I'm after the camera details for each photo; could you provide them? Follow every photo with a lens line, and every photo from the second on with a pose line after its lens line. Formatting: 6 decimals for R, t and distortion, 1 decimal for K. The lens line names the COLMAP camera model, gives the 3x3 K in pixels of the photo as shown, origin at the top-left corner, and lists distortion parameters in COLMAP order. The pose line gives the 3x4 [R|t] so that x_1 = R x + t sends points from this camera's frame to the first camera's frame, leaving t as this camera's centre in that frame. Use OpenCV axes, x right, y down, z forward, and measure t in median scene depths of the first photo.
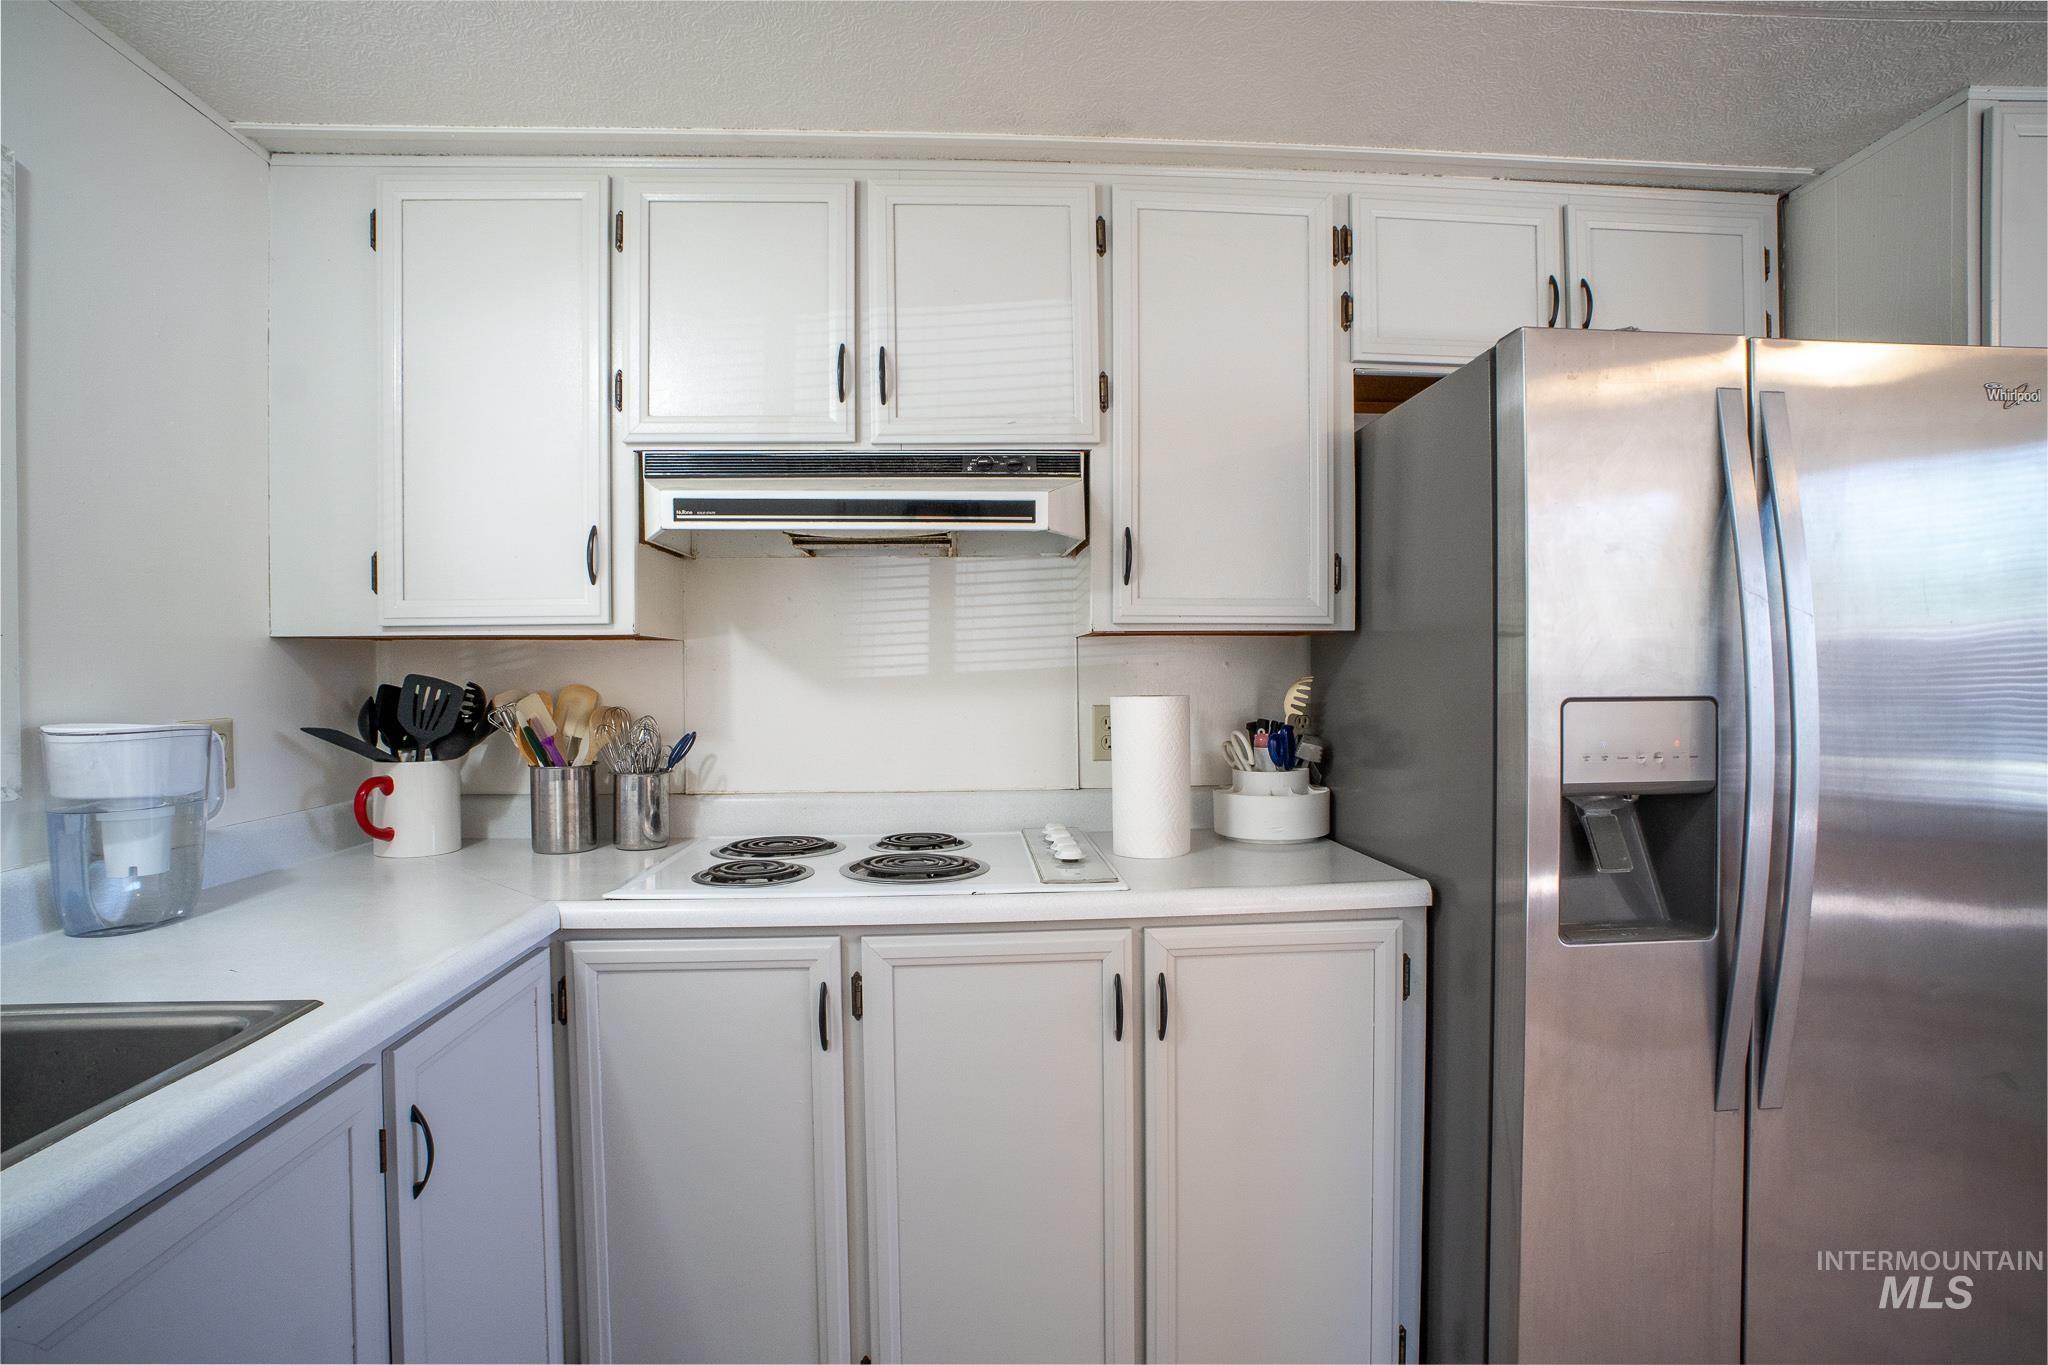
lens RADIAL K [[991.3, 0, 1016.3], [0, 991.3, 689.2], [0, 0, 1]] dist [-0.070192, 0.025178]
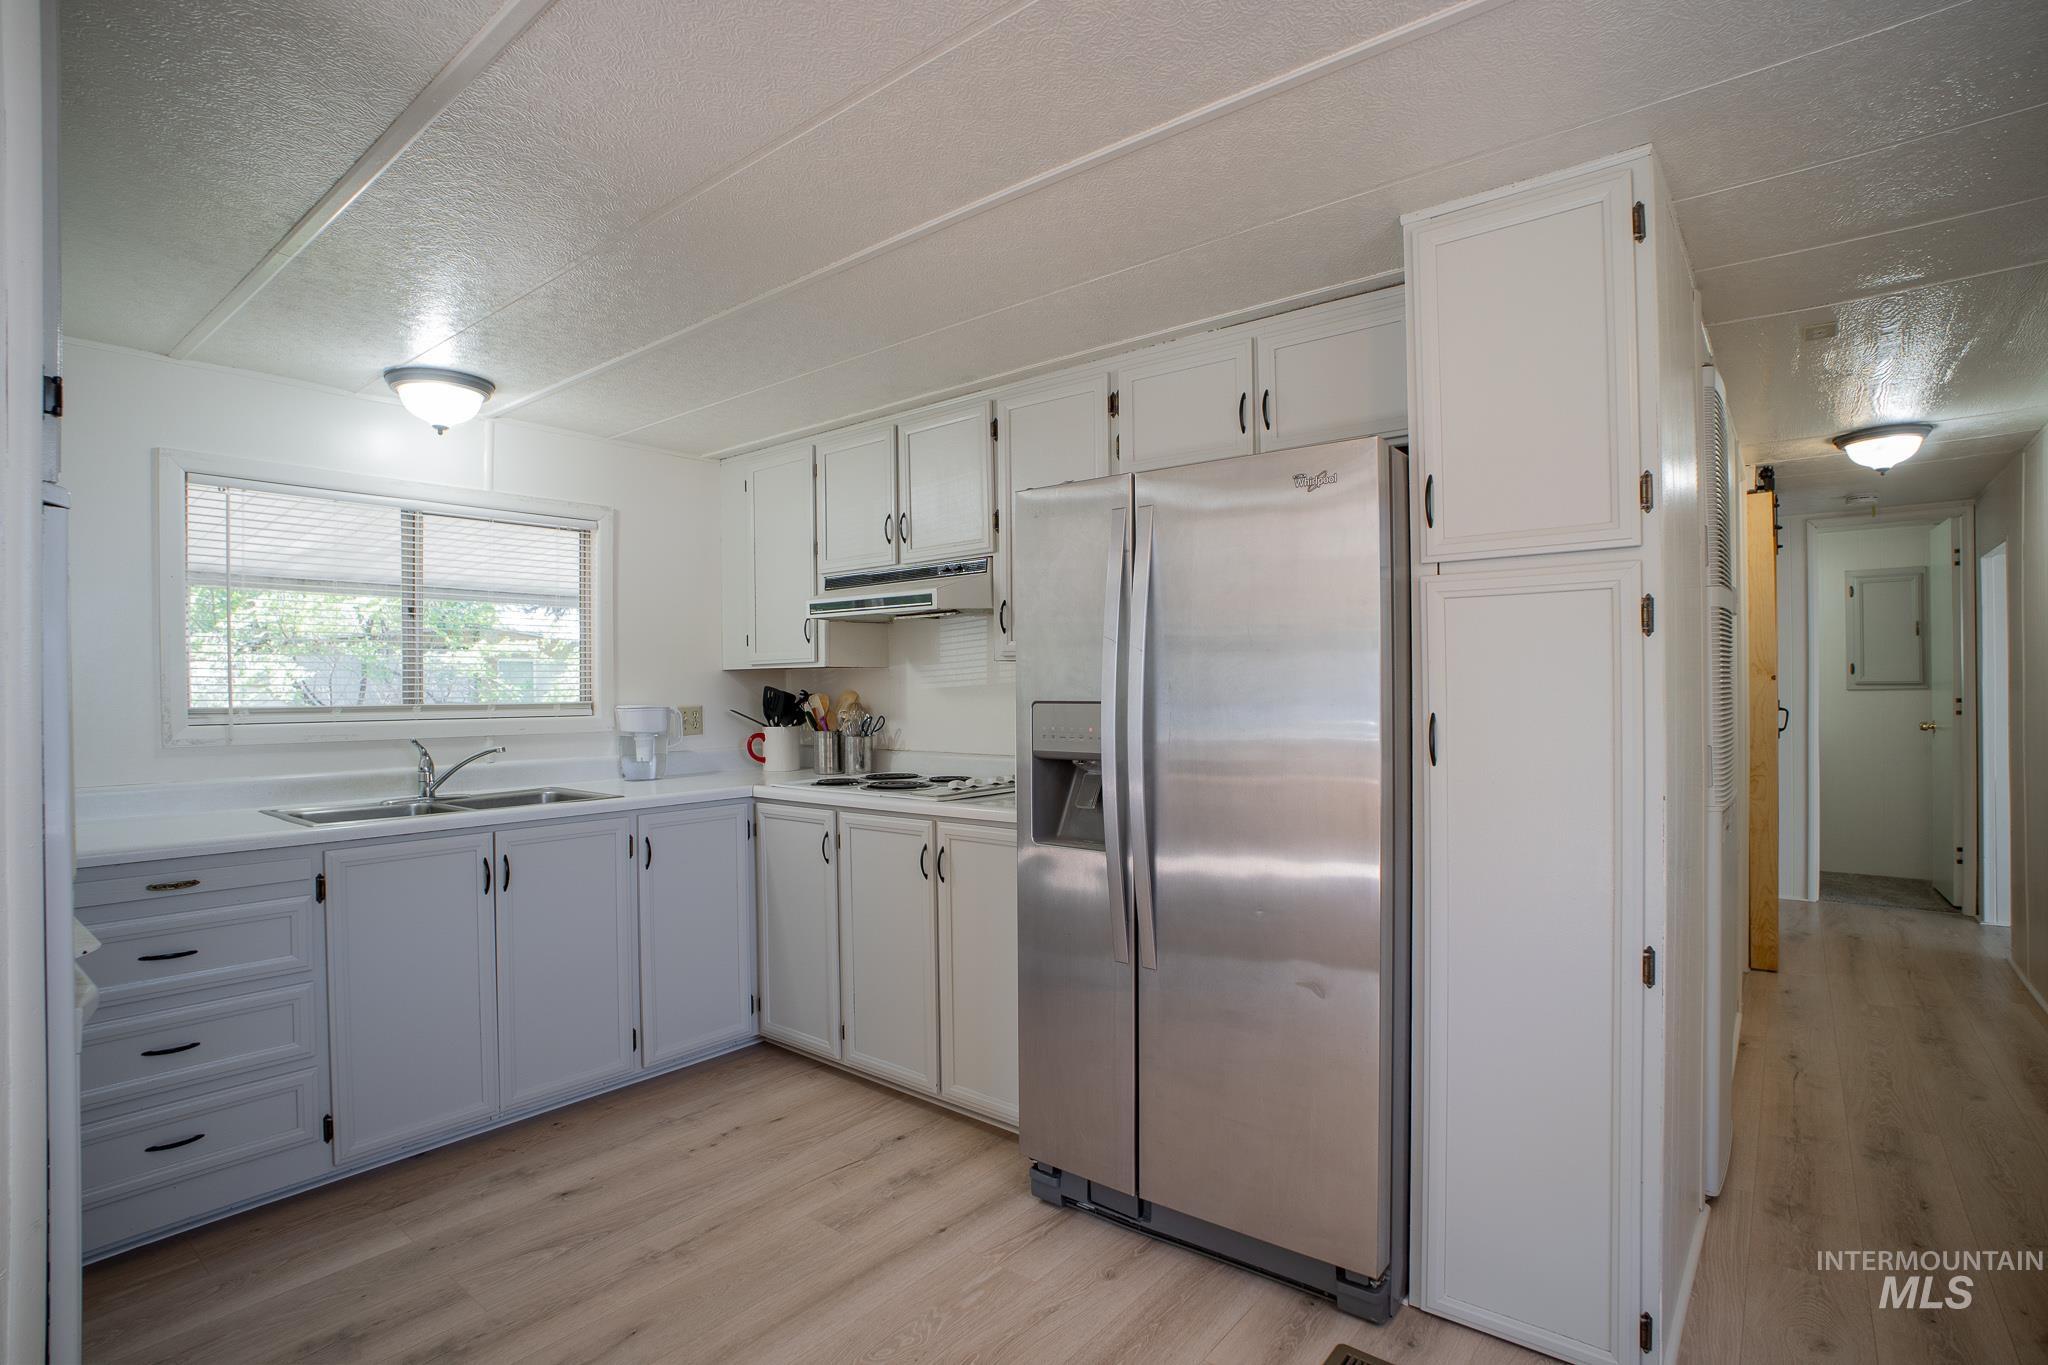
lens RADIAL K [[991.3, 0, 1014.9], [0, 991.3, 684.1], [0, 0, 1]] dist [-0.070192, 0.025178]
pose [[0.732982, -0.003189, -0.680241, 1.301262], [0.002397, 0.999995, -0.002105, -0.013791], [0.680244, -0.000087, 0.732986, -0.247689]]
